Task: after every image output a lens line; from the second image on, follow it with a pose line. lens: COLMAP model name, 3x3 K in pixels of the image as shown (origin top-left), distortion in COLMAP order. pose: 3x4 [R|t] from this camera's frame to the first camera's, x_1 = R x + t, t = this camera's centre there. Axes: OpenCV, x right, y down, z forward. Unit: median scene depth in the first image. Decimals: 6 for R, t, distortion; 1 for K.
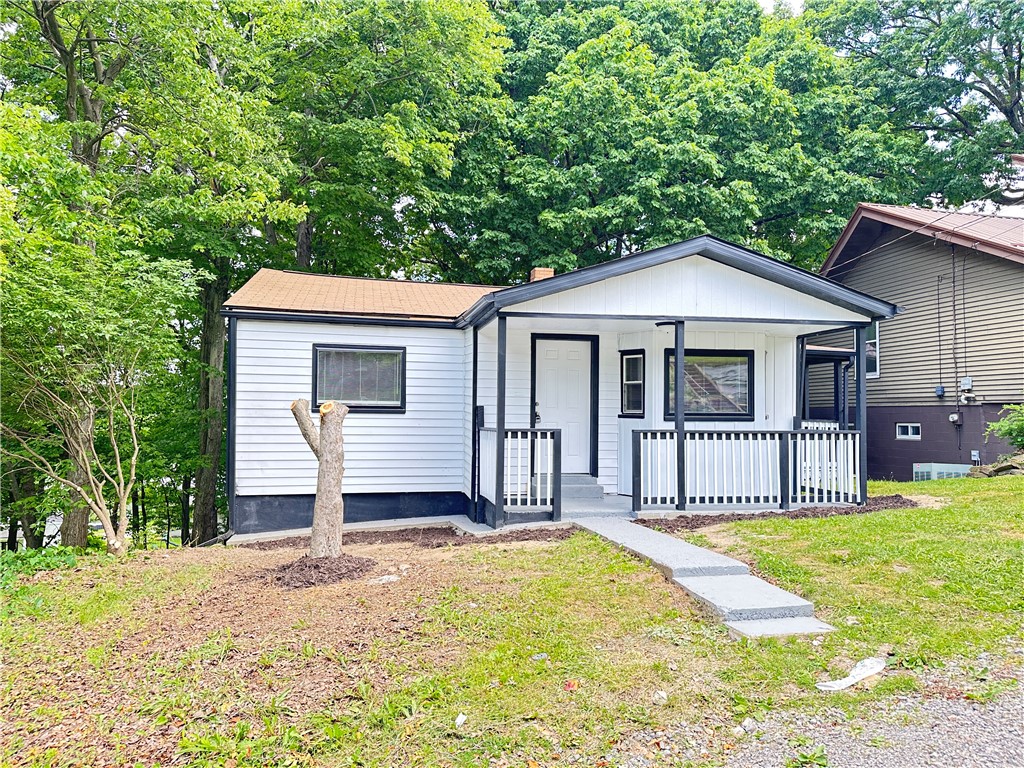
lens RADIAL K [[724.6, 0, 512.0], [0, 724.6, 384.0], [0, 0, 1]] dist [0.158309, -0.207487]
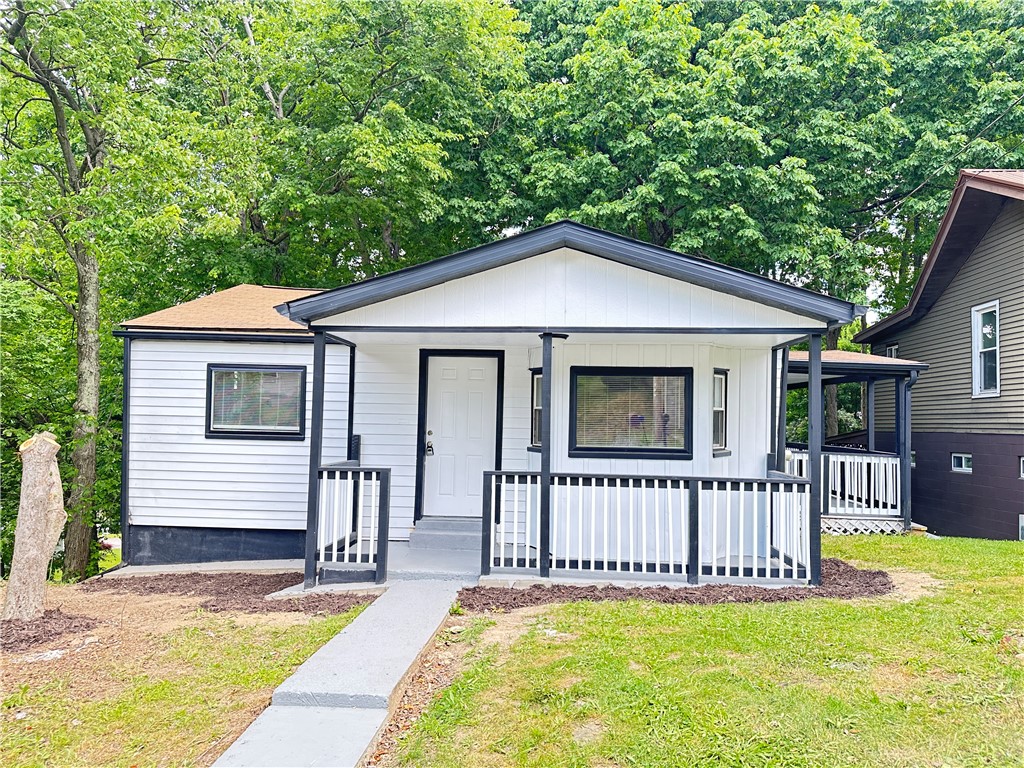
lens RADIAL K [[723.1, 0, 512.0], [0, 723.1, 384.0], [0, 0, 1]] dist [0.047178, -0.001422]
pose [[0.964109, -0.002004, -0.265500, 0.346937], [-0.001864, 0.999896, -0.014314, -0.017209], [0.265501, 0.014295, 0.964005, 0.216881]]
